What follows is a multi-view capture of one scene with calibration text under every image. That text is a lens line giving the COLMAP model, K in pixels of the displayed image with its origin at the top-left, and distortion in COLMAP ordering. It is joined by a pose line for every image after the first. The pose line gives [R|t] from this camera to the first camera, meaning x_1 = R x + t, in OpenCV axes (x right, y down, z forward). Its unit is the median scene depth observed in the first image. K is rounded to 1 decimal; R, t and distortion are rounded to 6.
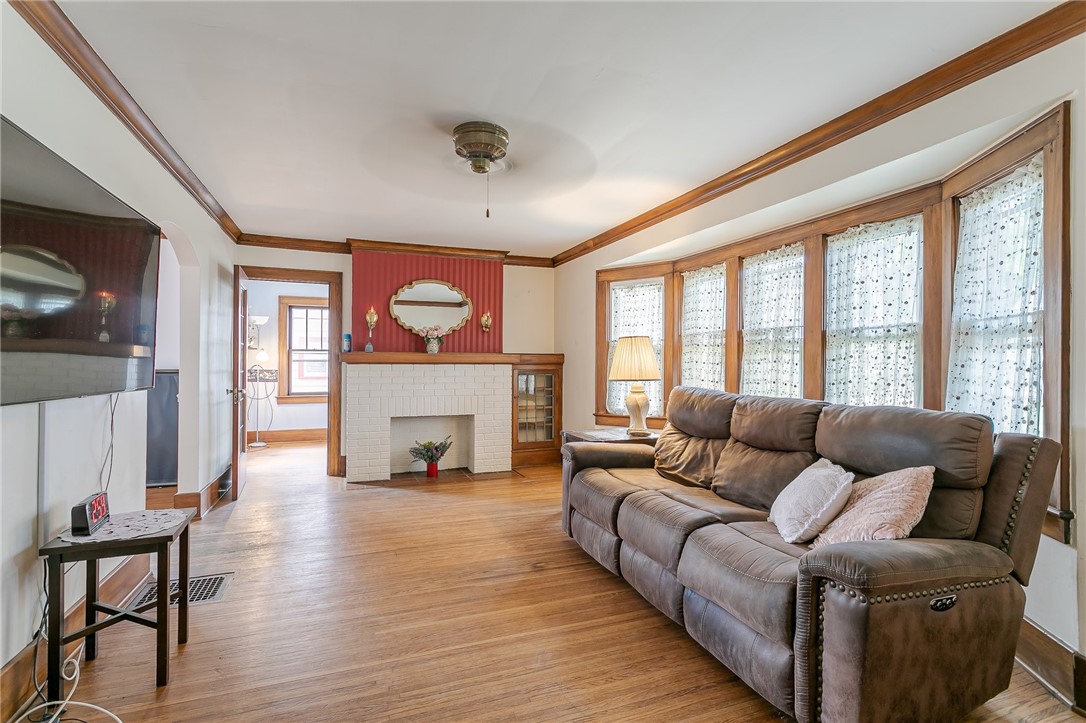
lens RADIAL K [[509.7, 0, 536.2], [0, 509.7, 358.5], [0, 0, 1]] dist [-0.000512, 0.000518]
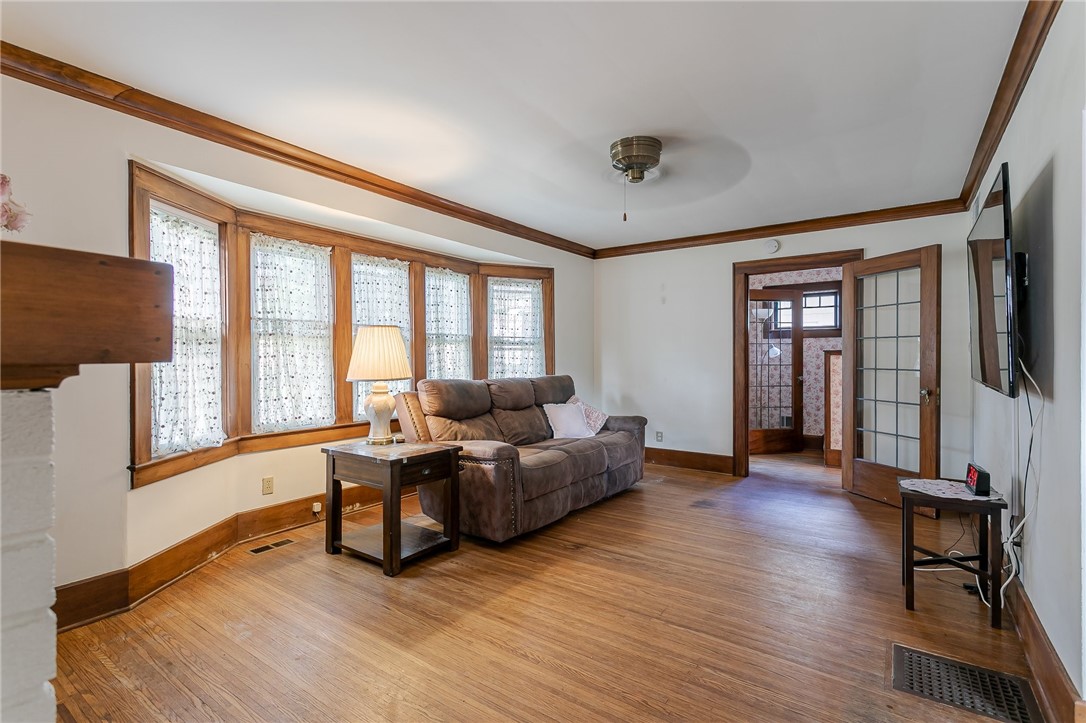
lens RADIAL K [[509.7, 0, 536.2], [0, 509.7, 358.5], [0, 0, 1]] dist [-0.000512, 0.000518]
pose [[-0.556180, -0.008104, 0.831023, -0.820213], [-0.009877, 0.999946, 0.003141, 0.007428], [-0.831003, -0.006462, -0.556230, 1.628761]]
